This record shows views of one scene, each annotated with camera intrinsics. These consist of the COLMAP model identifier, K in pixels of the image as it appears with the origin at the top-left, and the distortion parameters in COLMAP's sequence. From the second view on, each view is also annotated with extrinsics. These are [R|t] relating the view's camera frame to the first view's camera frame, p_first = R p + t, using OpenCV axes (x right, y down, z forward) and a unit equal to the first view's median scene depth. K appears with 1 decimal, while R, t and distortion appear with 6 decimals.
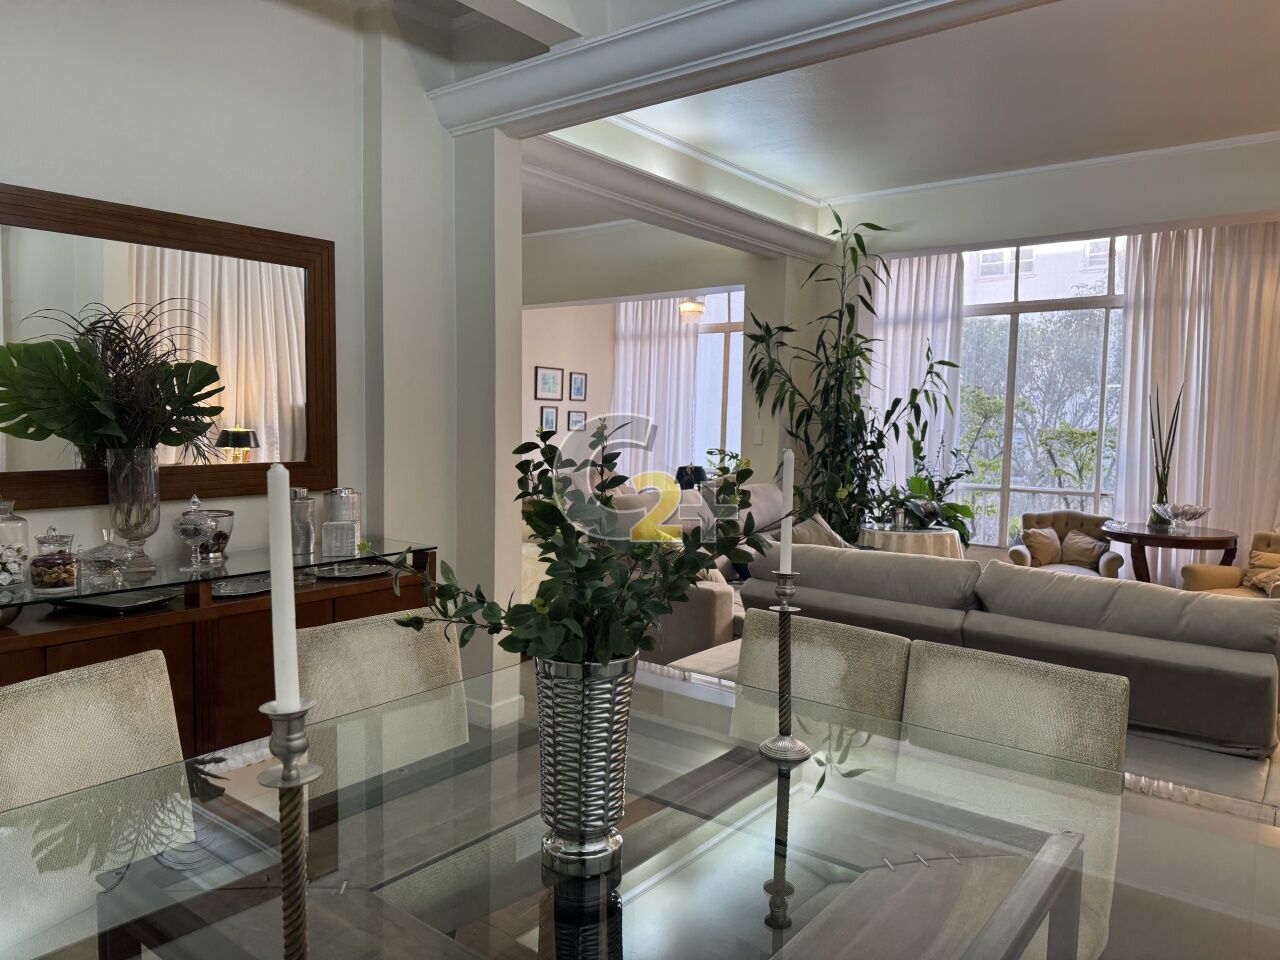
lens RADIAL K [[879.6, 0, 640.0], [0, 879.6, 480.0], [0, 0, 1]] dist [0.007525, -0.042419]
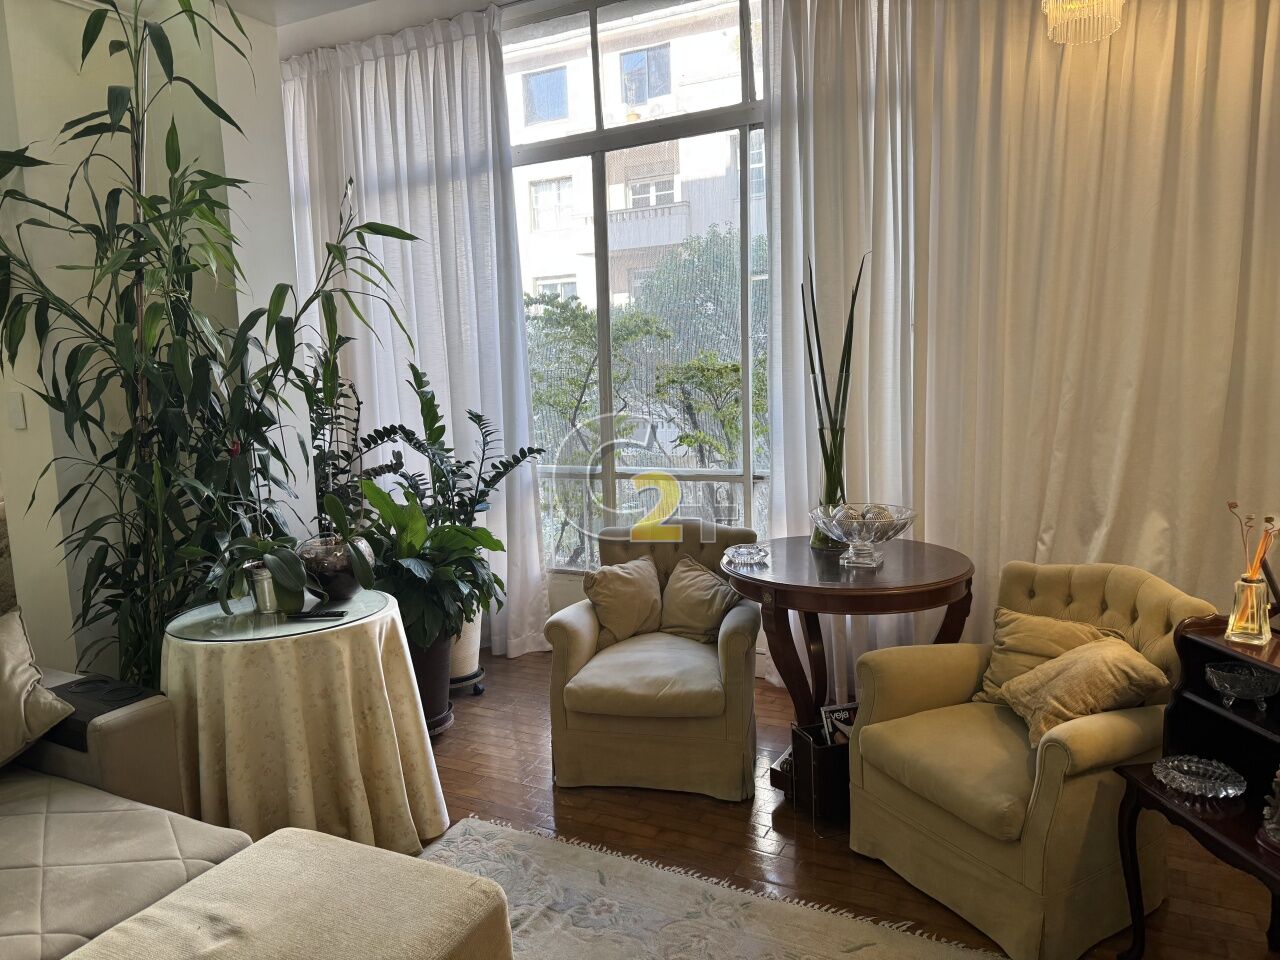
lens RADIAL K [[879.6, 0, 640.0], [0, 879.6, 480.0], [0, 0, 1]] dist [0.007525, -0.042419]
pose [[0.977493, -0.072173, 0.198238, 0.377236], [0.059732, 0.995892, 0.068047, -0.026424], [-0.202335, -0.054674, 0.977789, 0.517738]]
